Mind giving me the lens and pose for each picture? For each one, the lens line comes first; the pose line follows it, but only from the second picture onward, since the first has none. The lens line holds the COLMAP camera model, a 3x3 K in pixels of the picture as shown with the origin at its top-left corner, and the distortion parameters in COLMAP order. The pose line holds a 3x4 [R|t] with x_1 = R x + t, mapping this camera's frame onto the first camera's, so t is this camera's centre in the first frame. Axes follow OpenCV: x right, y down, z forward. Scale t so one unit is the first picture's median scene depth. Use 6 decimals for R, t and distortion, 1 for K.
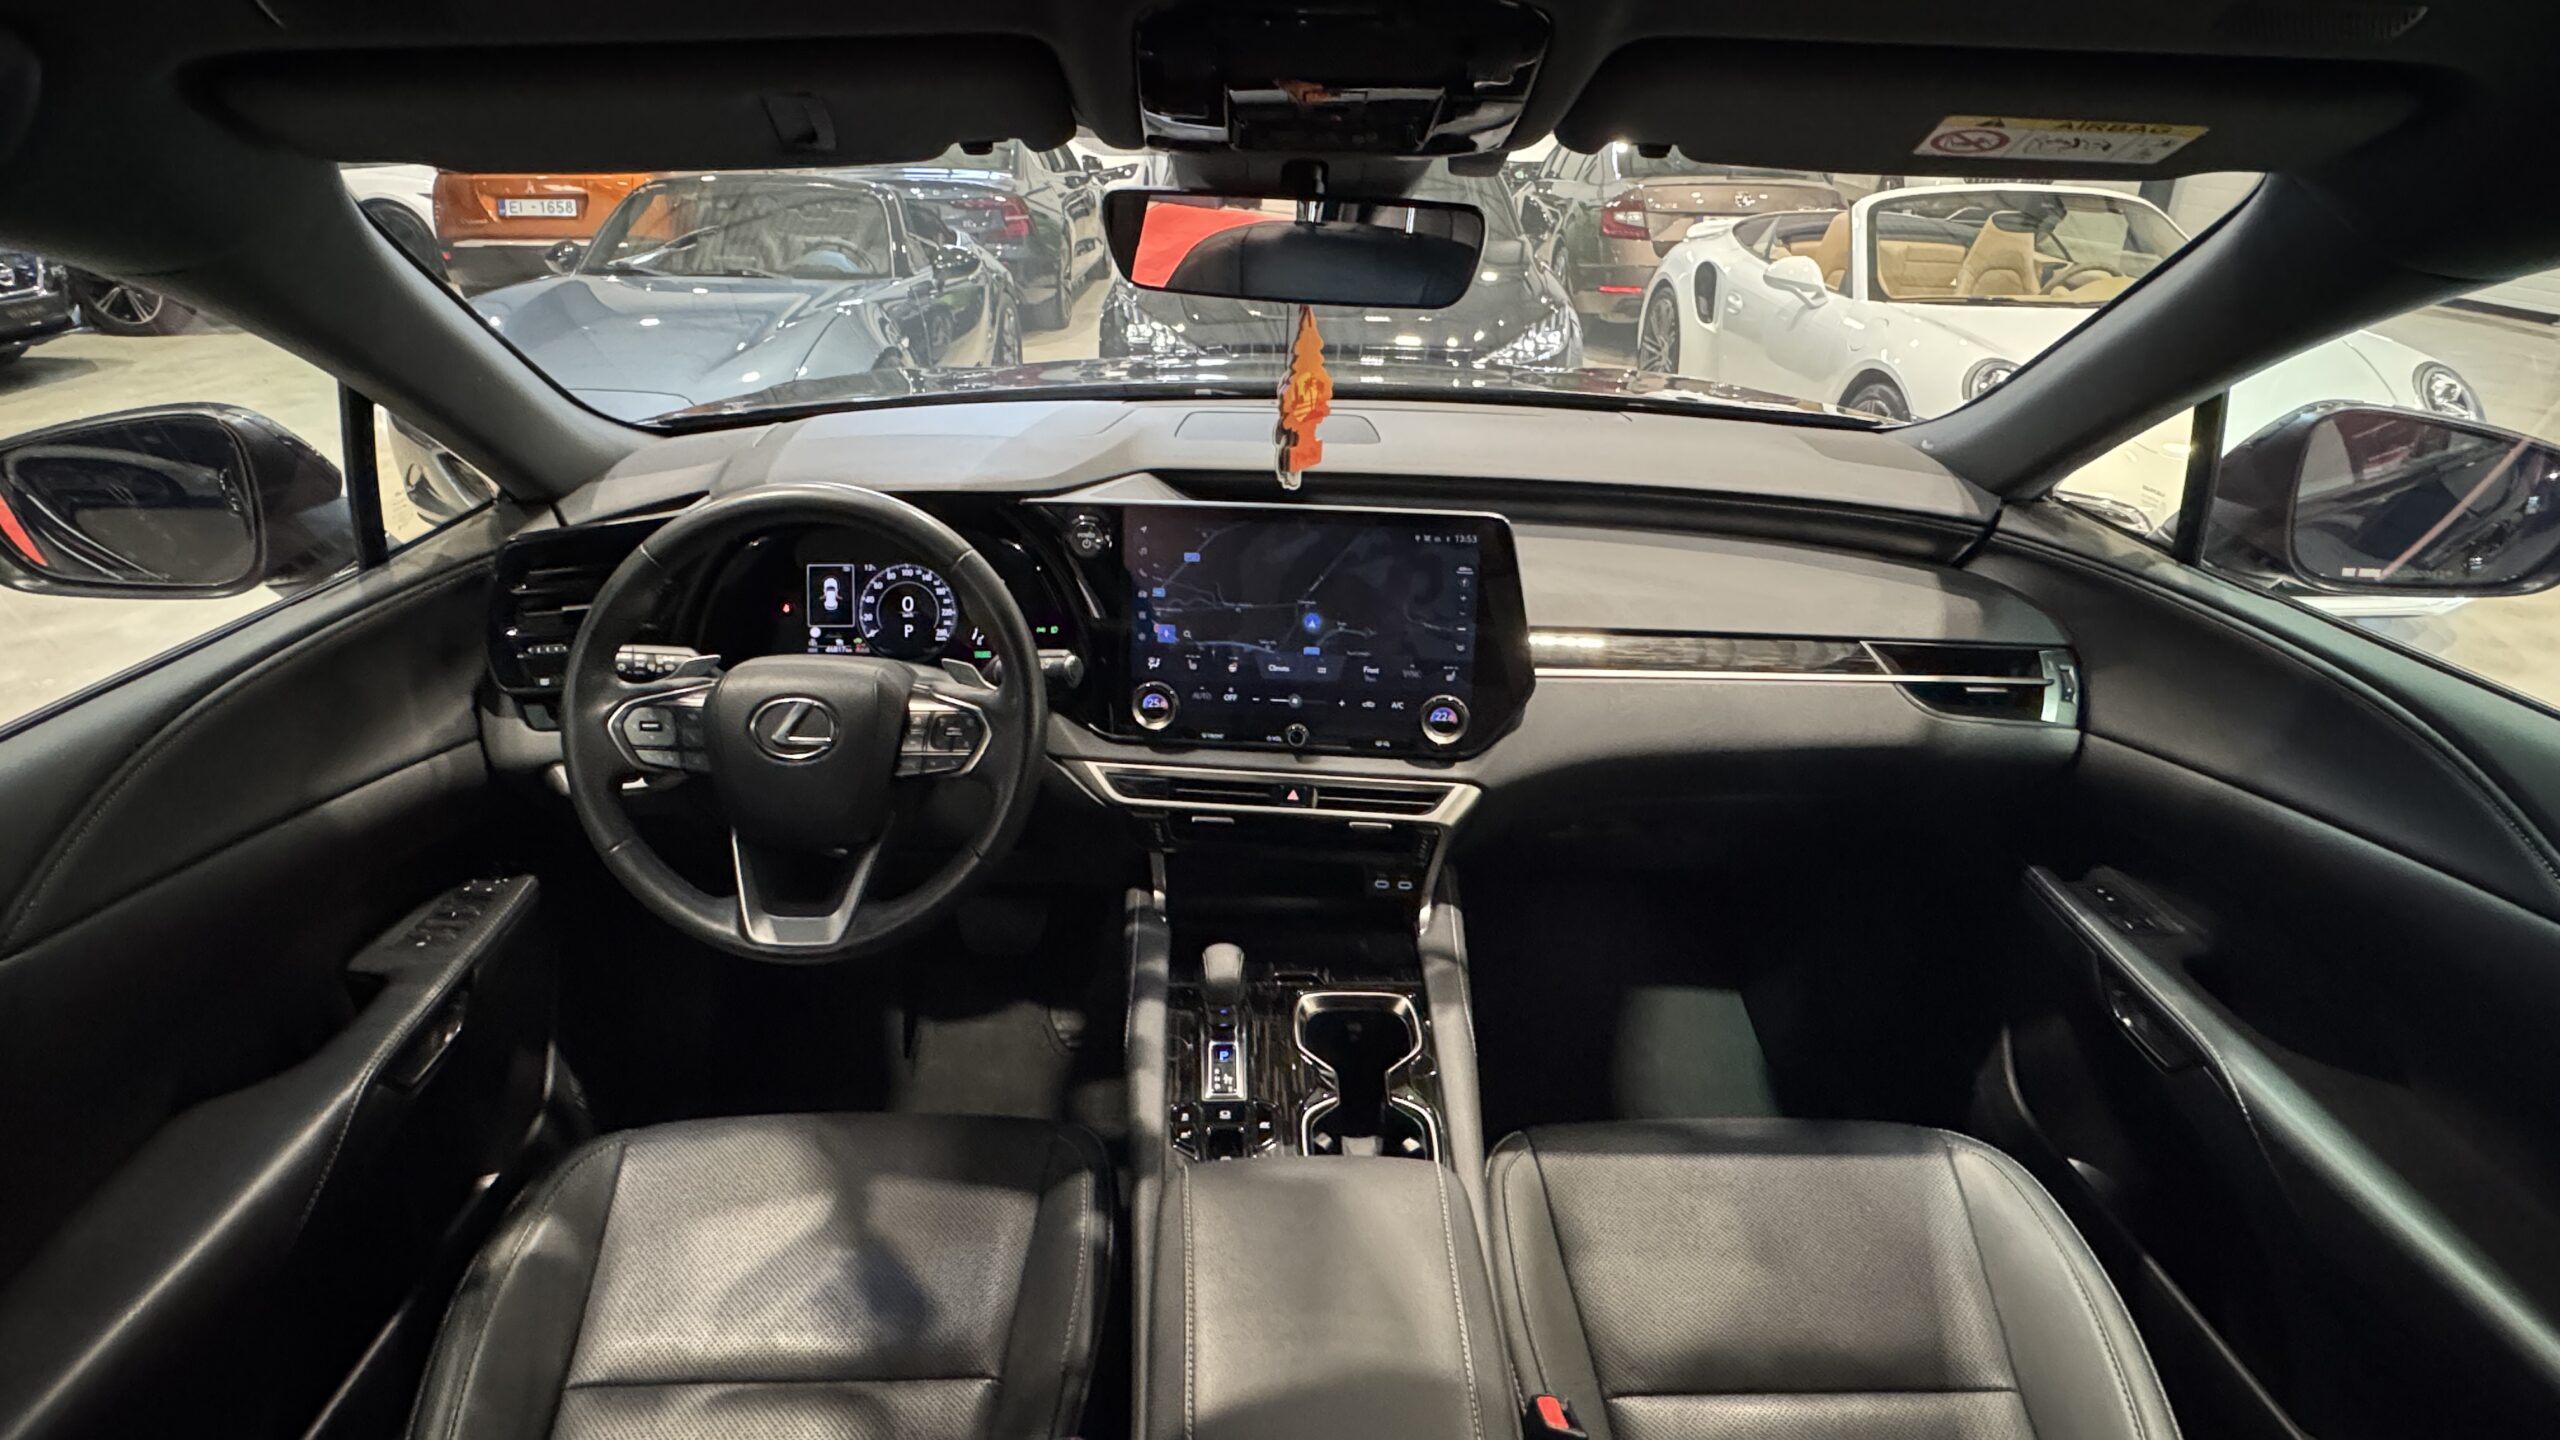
lens RADIAL K [[1331.1, 0, 1268.4], [0, 1331.1, 728.6], [0, 0, 1]] dist [-0.011969, -0.000096]
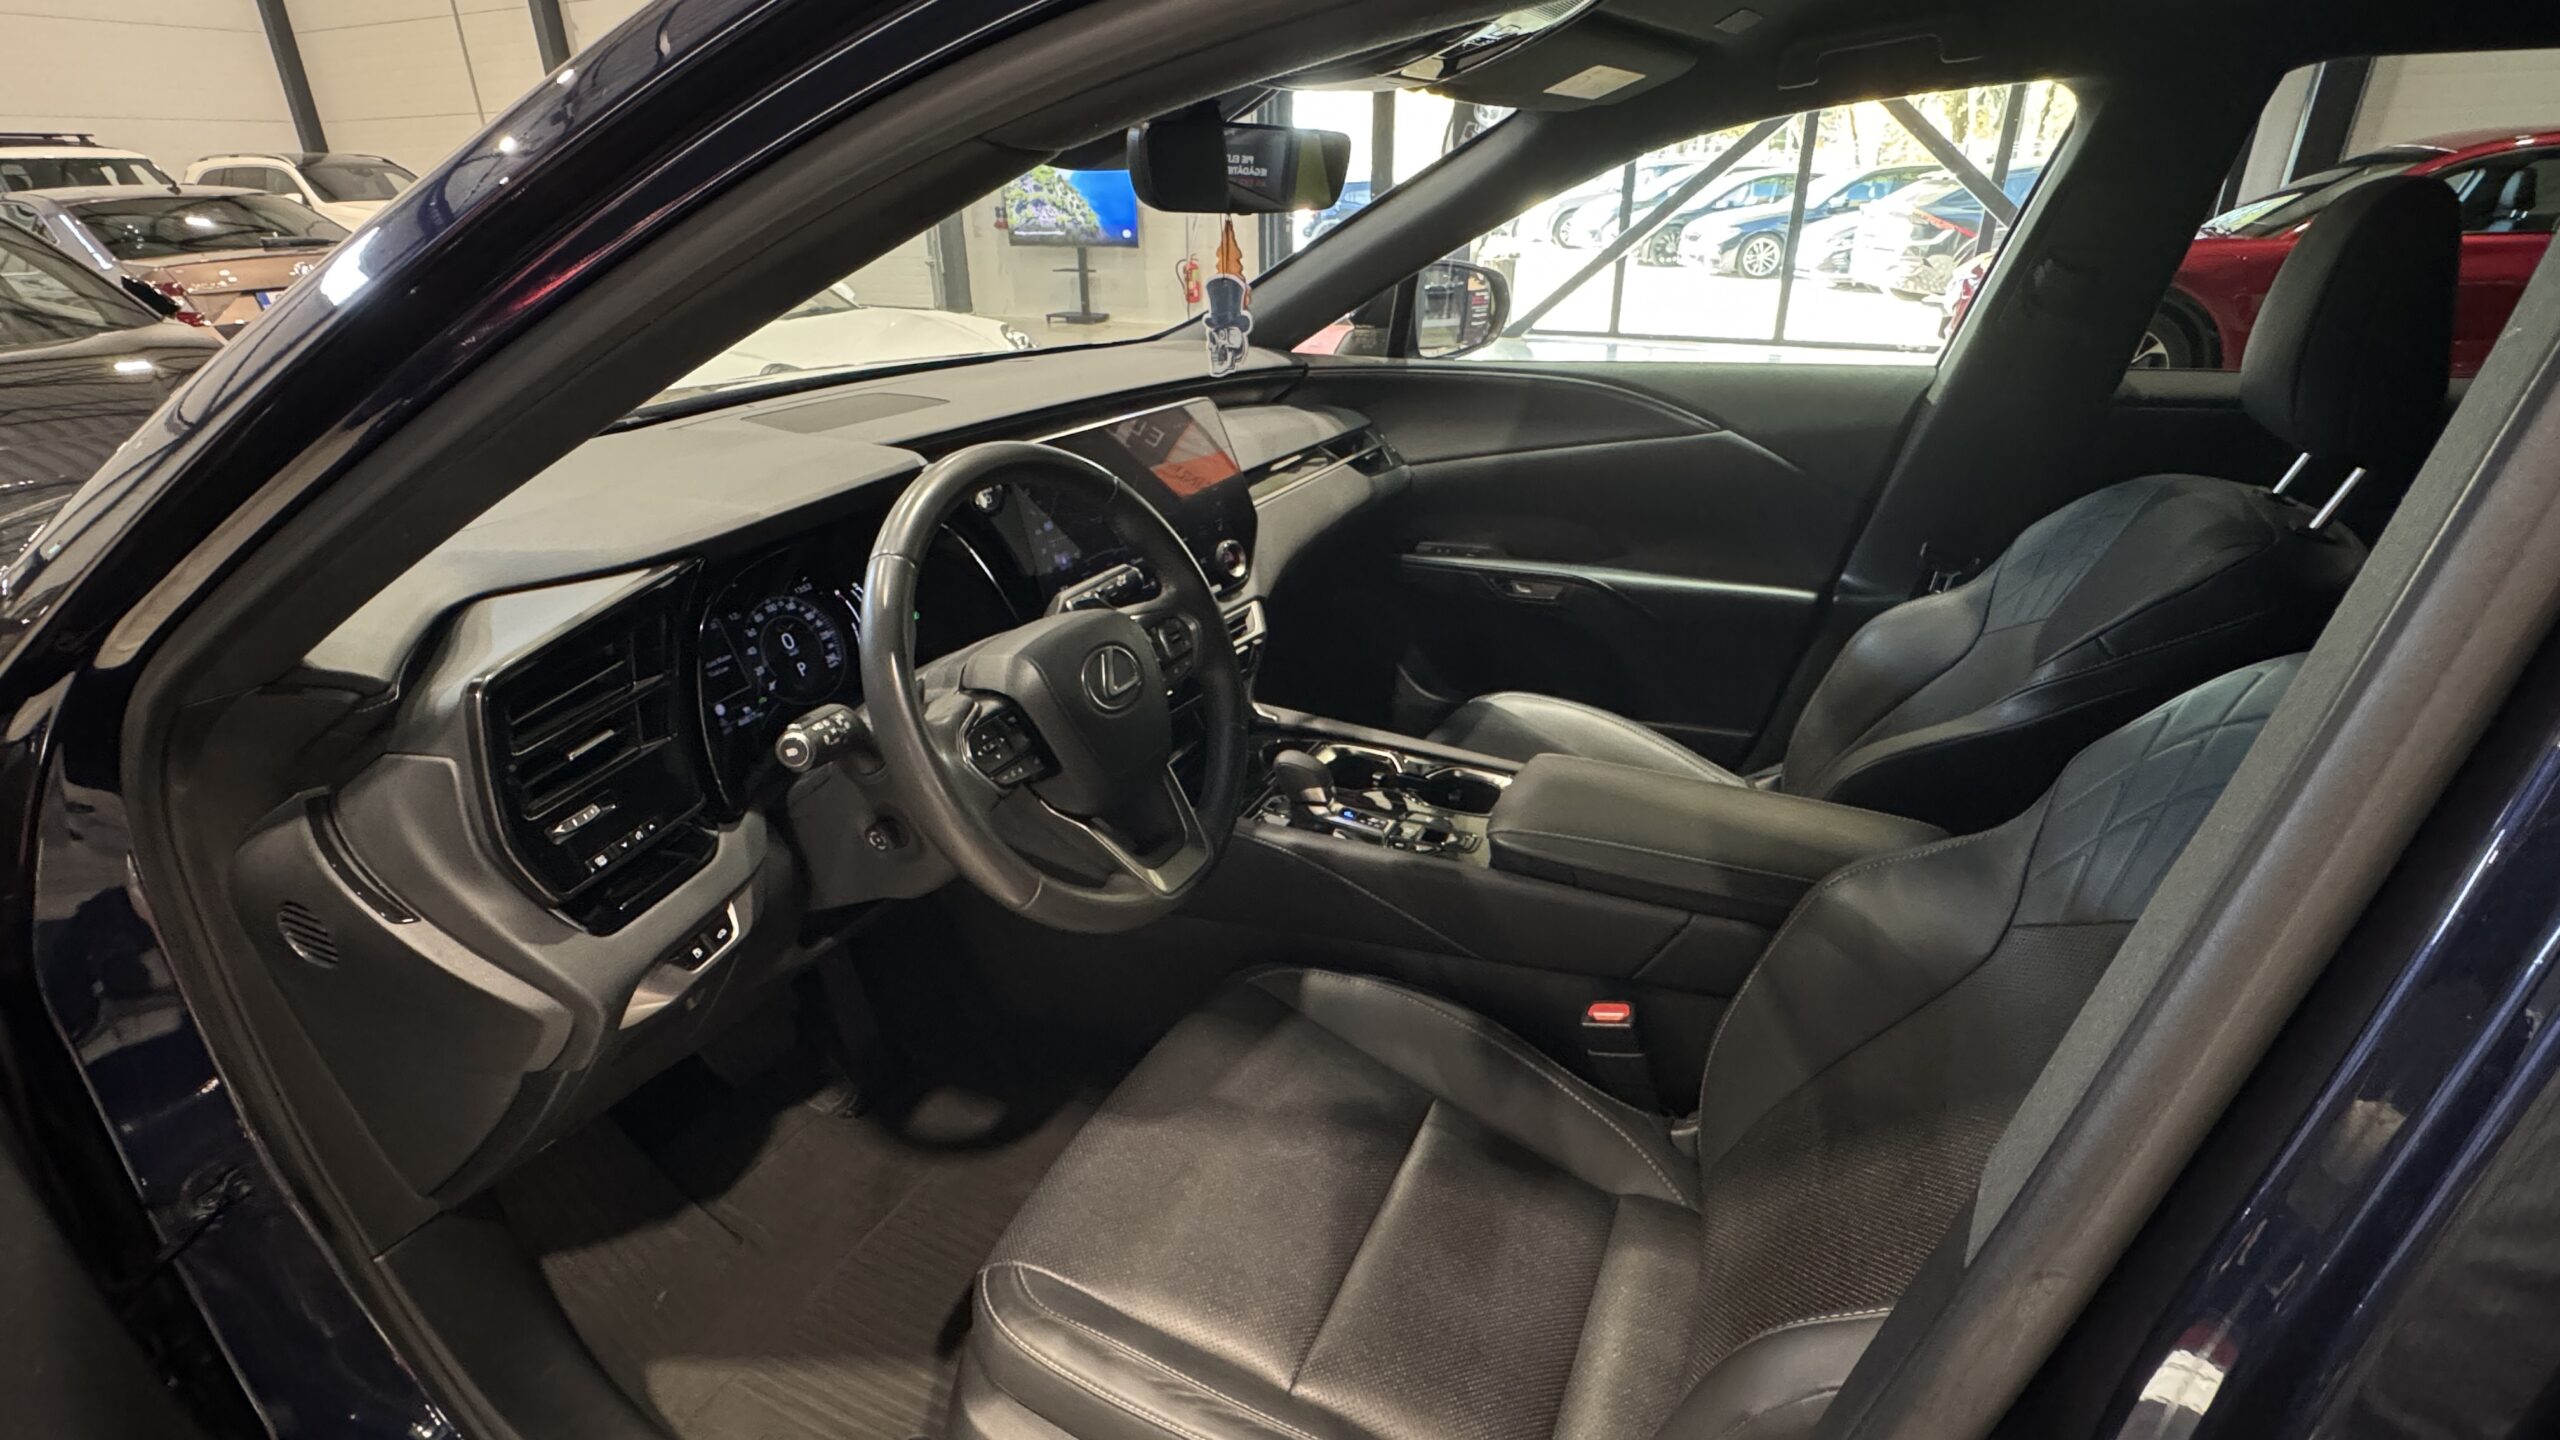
lens RADIAL K [[1207.8, 0, 1259.0], [0, 1207.8, 706.6], [0, 0, 1]] dist [0.017433, 0.000761]
pose [[0.476203, -0.376328, 0.794737, -0.832195], [0.402668, 0.896790, 0.183376, -0.081432], [-0.781722, 0.232691, 0.578590, 0.323941]]
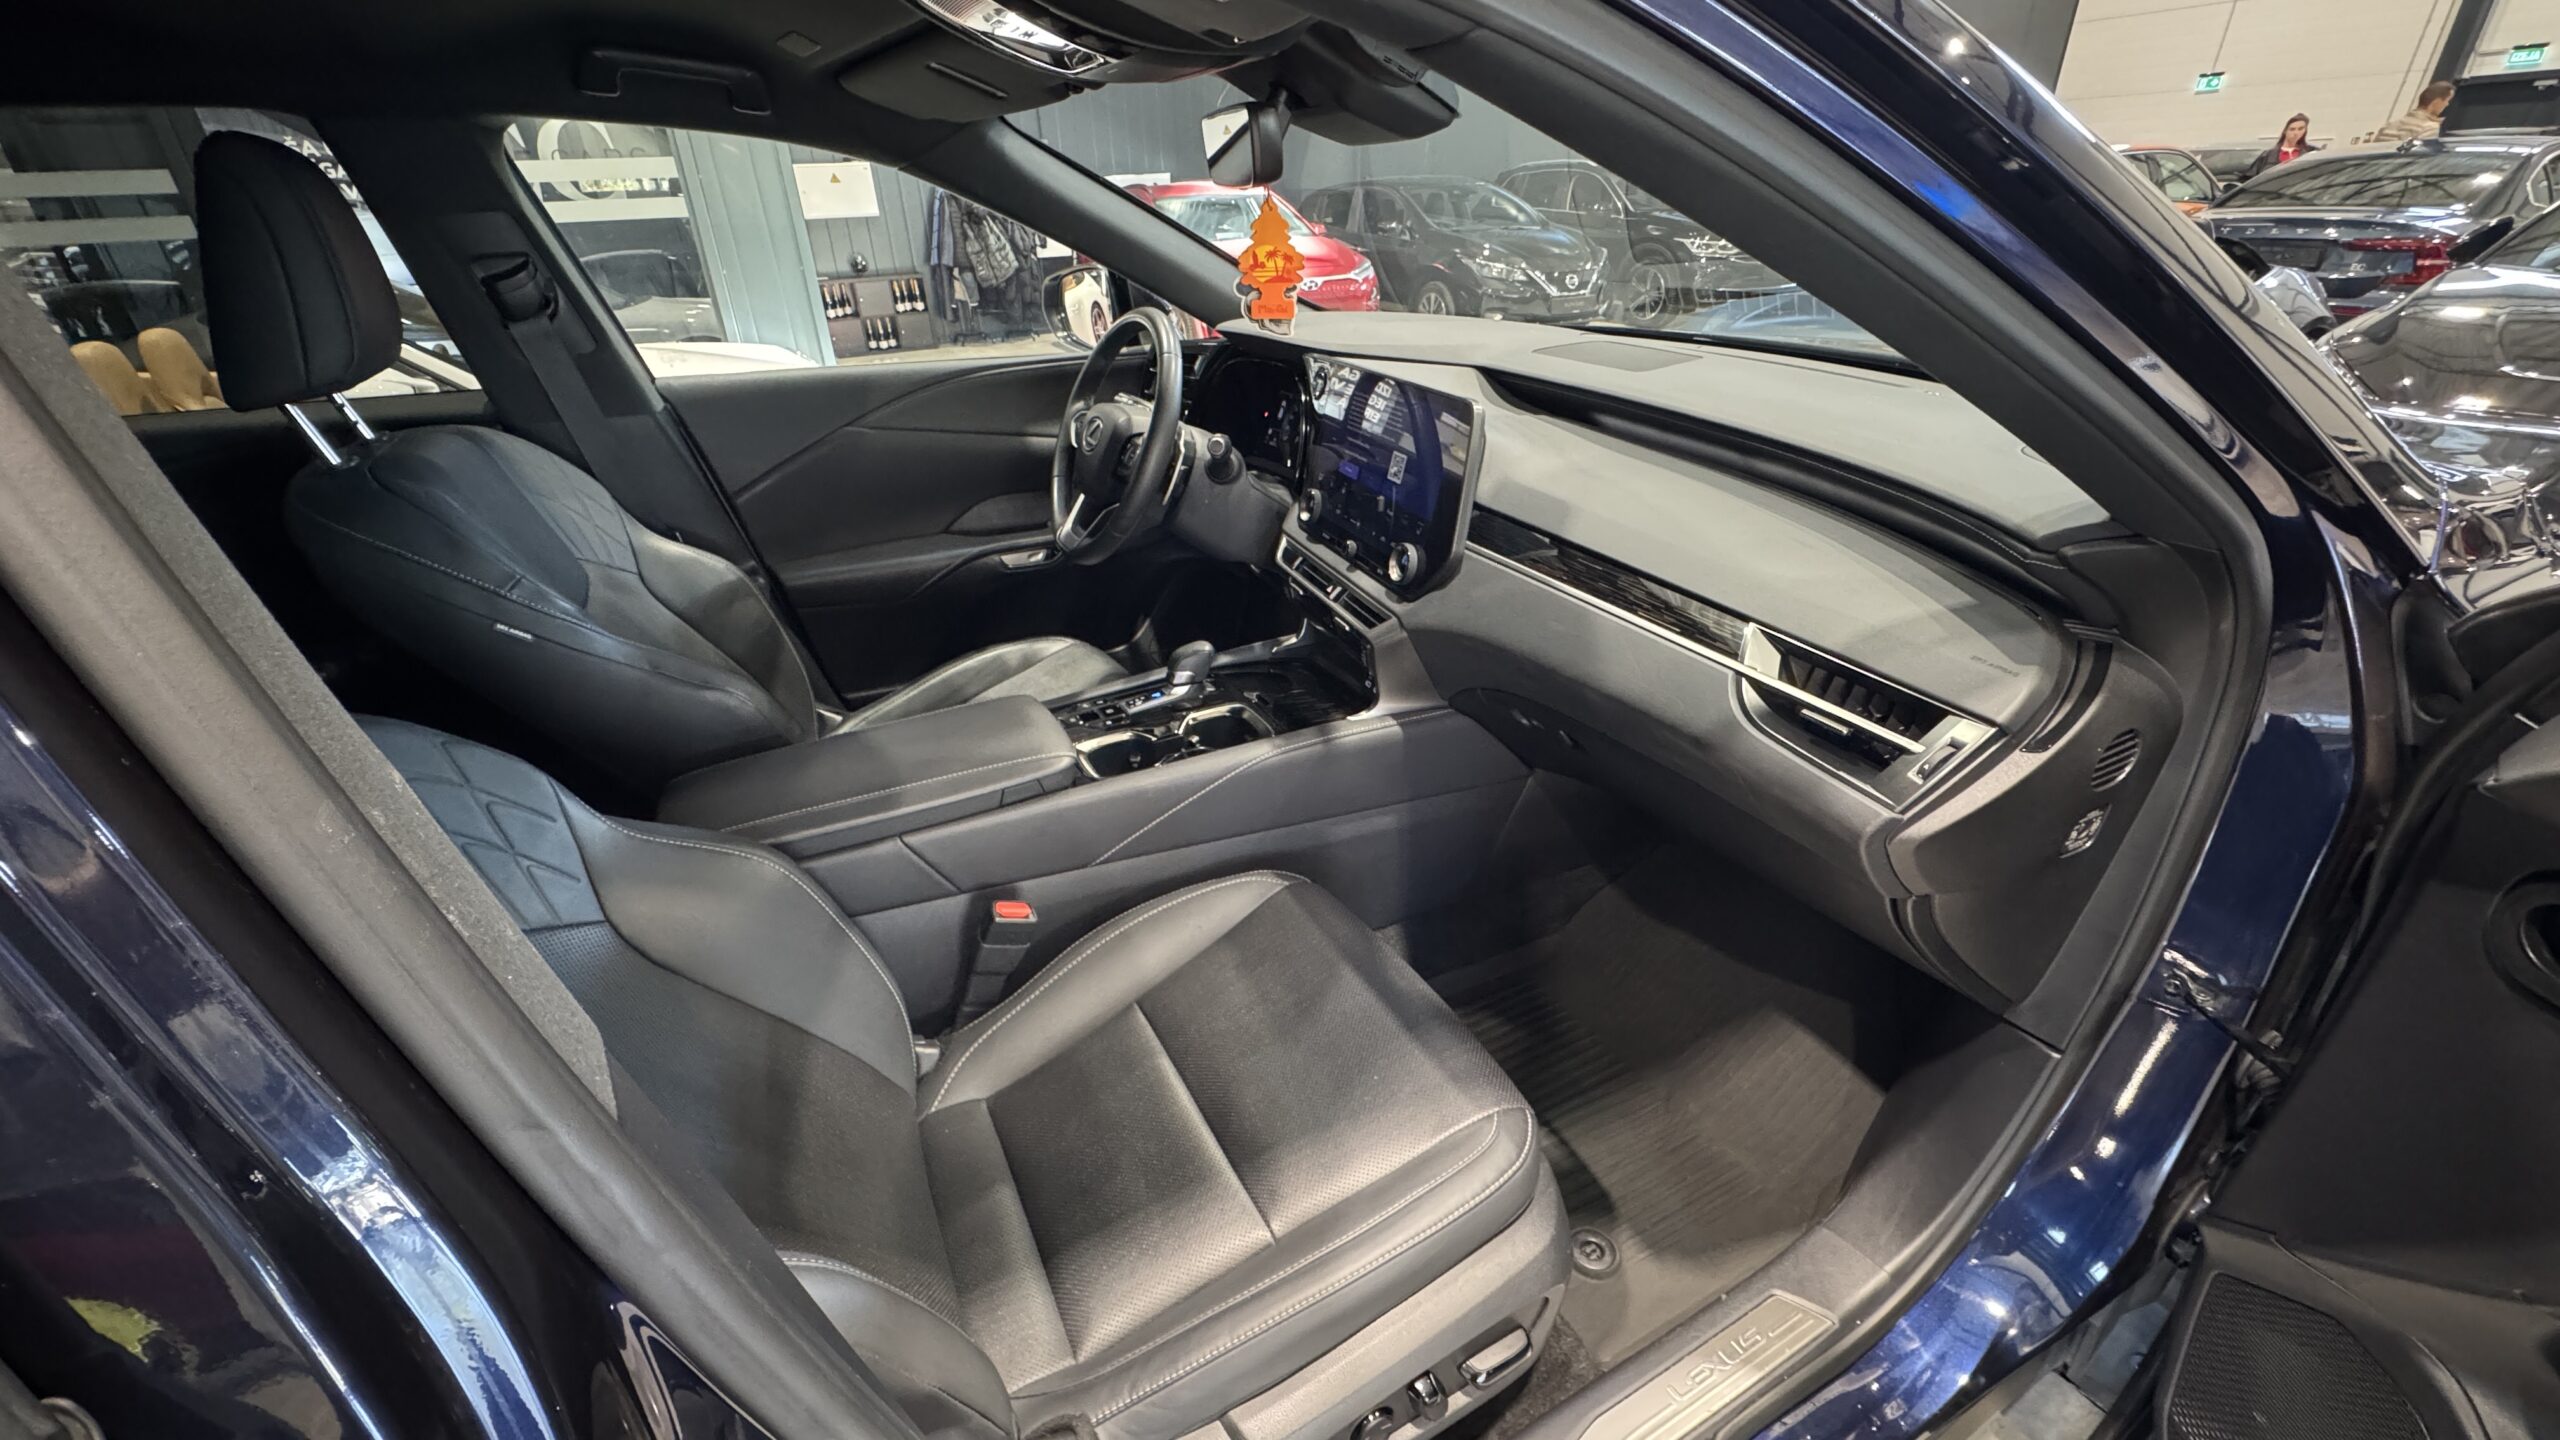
lens RADIAL K [[1040.9, 0, 1269.9], [0, 1040.9, 711.3], [0, 0, 1]] dist [0.008240, -0.000035]
pose [[0.433101, 0.378222, -0.818152, 0.903646], [-0.352702, 0.906436, 0.232327, -0.061447], [0.829473, 0.187943, 0.525977, 0.410033]]
